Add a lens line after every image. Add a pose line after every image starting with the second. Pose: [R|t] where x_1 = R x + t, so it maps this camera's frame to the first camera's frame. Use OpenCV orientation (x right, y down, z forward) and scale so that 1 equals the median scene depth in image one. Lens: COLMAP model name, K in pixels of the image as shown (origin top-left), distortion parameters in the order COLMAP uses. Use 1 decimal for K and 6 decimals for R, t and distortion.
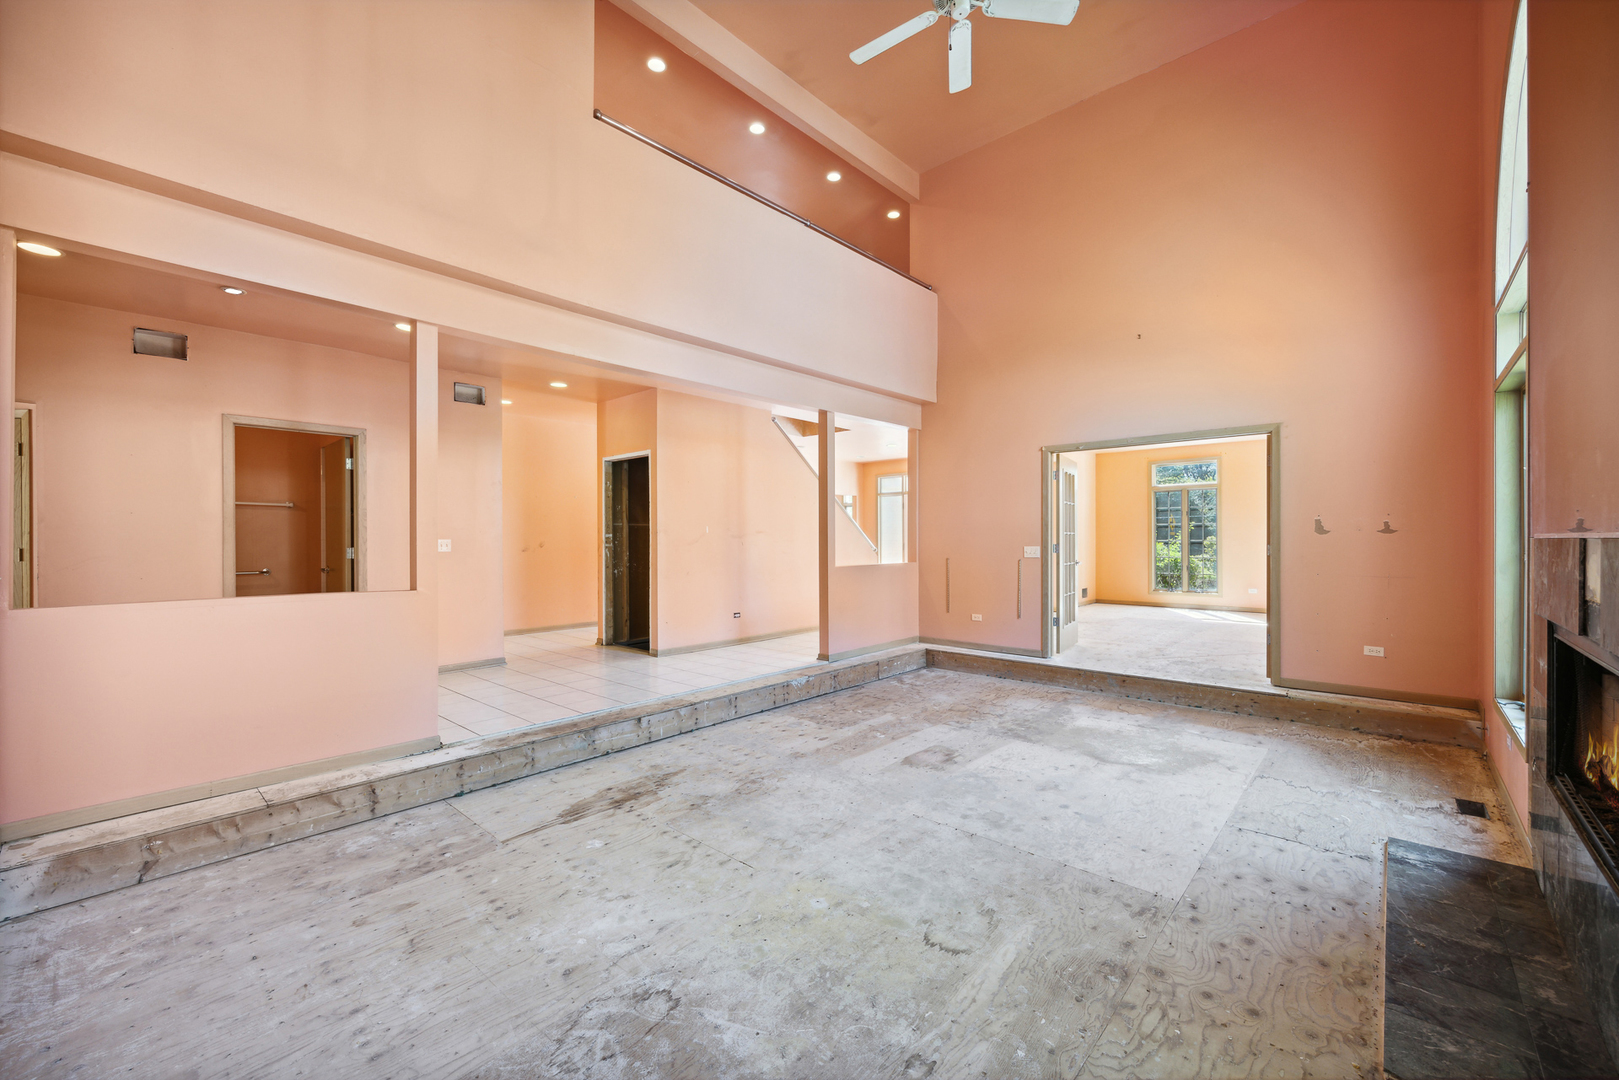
lens RADIAL K [[646.7, 0, 807.4], [0, 646.7, 543.1], [0, 0, 1]] dist [-0.008672, 0.000183]
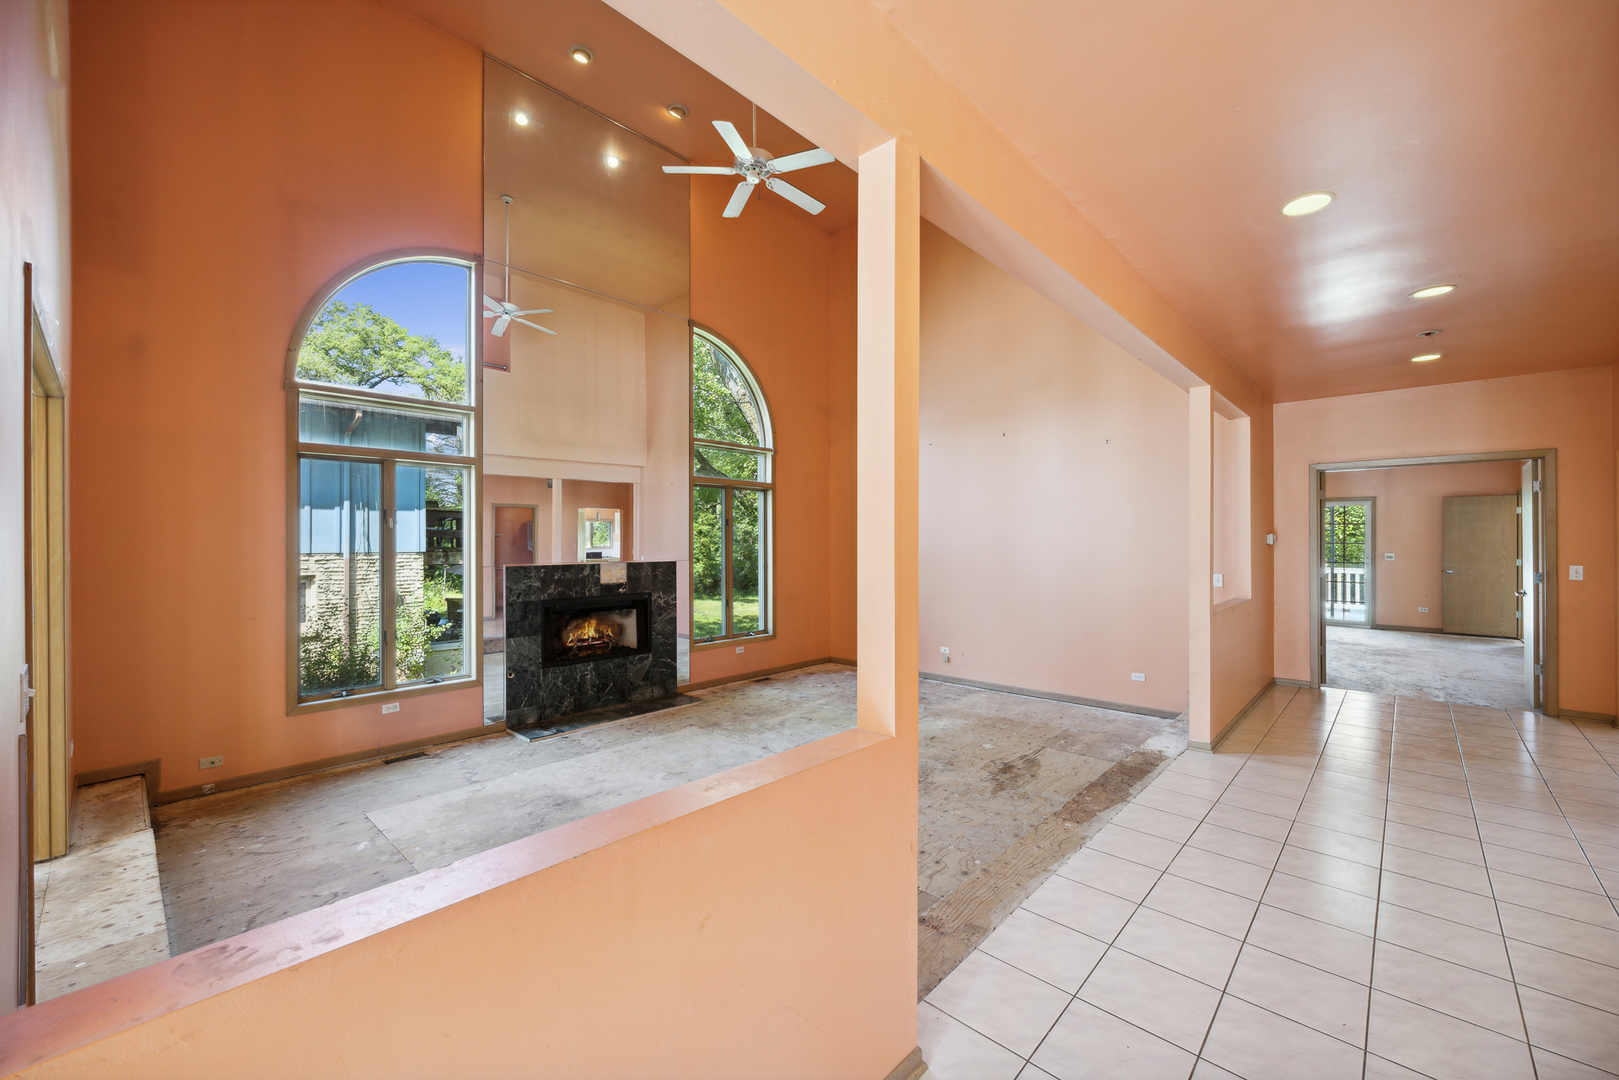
lens RADIAL K [[646.7, 0, 809.0], [0, 646.7, 534.1], [0, 0, 1]] dist [-0.008672, 0.000183]
pose [[-0.999986, 0.002492, 0.004669, 0.121048], [0.002490, 0.999997, -0.000441, -0.084927], [-0.004671, -0.000430, -0.999989, 2.436114]]
